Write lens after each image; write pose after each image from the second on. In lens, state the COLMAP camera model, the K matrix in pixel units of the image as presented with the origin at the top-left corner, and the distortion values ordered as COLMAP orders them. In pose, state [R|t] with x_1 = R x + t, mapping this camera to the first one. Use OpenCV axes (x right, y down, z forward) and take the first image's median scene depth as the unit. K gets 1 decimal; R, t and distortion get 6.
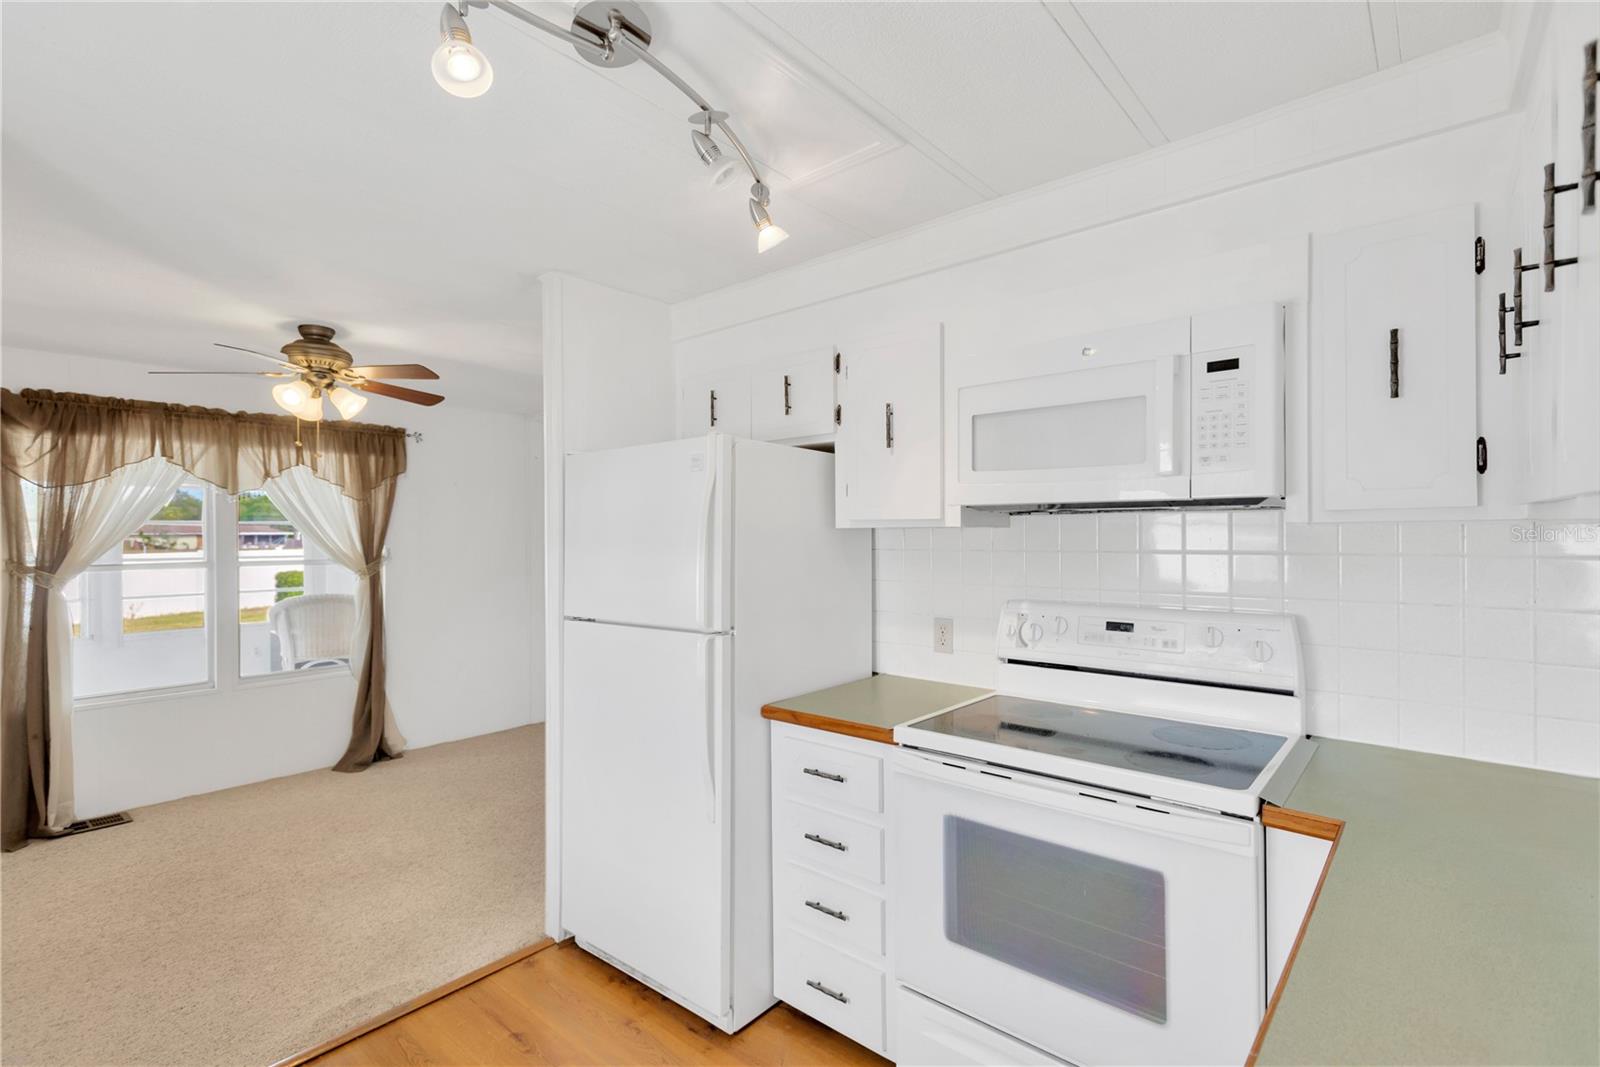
lens RADIAL K [[742.6, 0, 800.6], [0, 742.6, 537.4], [0, 0, 1]] dist [0.018279, -0.008546]
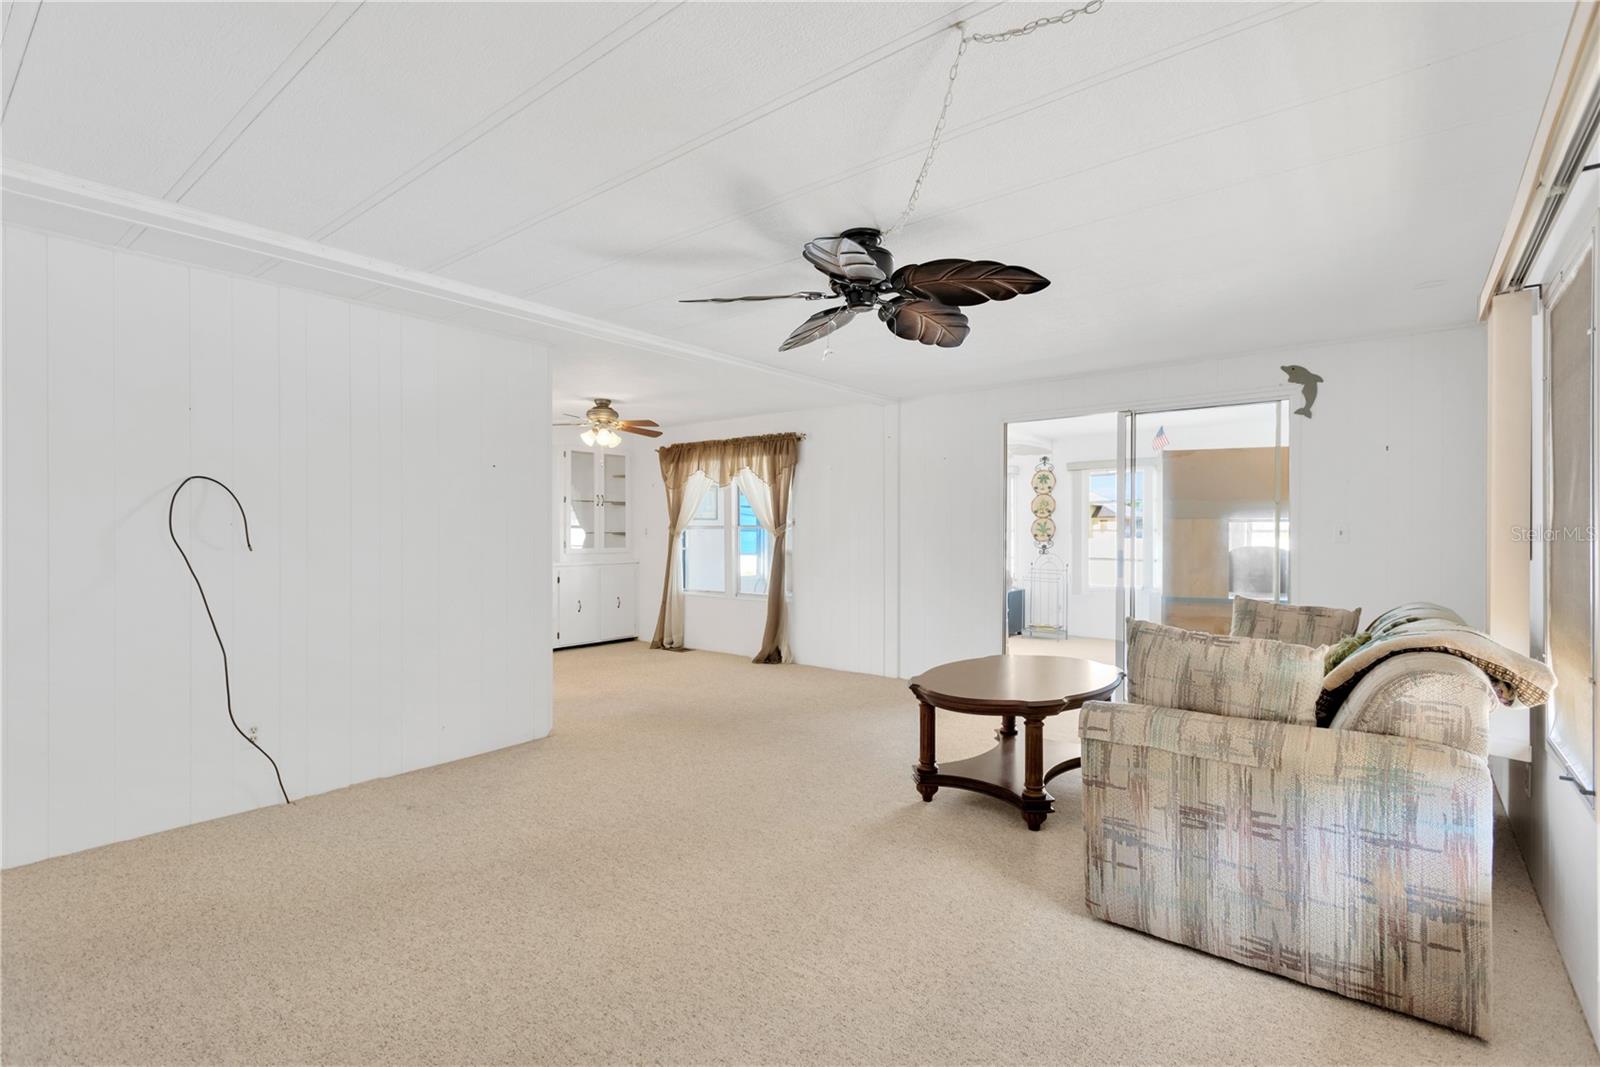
lens RADIAL K [[742.6, 0, 800.6], [0, 742.6, 537.4], [0, 0, 1]] dist [0.018279, -0.008546]
pose [[0.034523, 0.010650, -0.999347, 0.910340], [0.008739, 0.999902, 0.010958, 0.038684], [0.999366, -0.009111, 0.034426, 1.039724]]
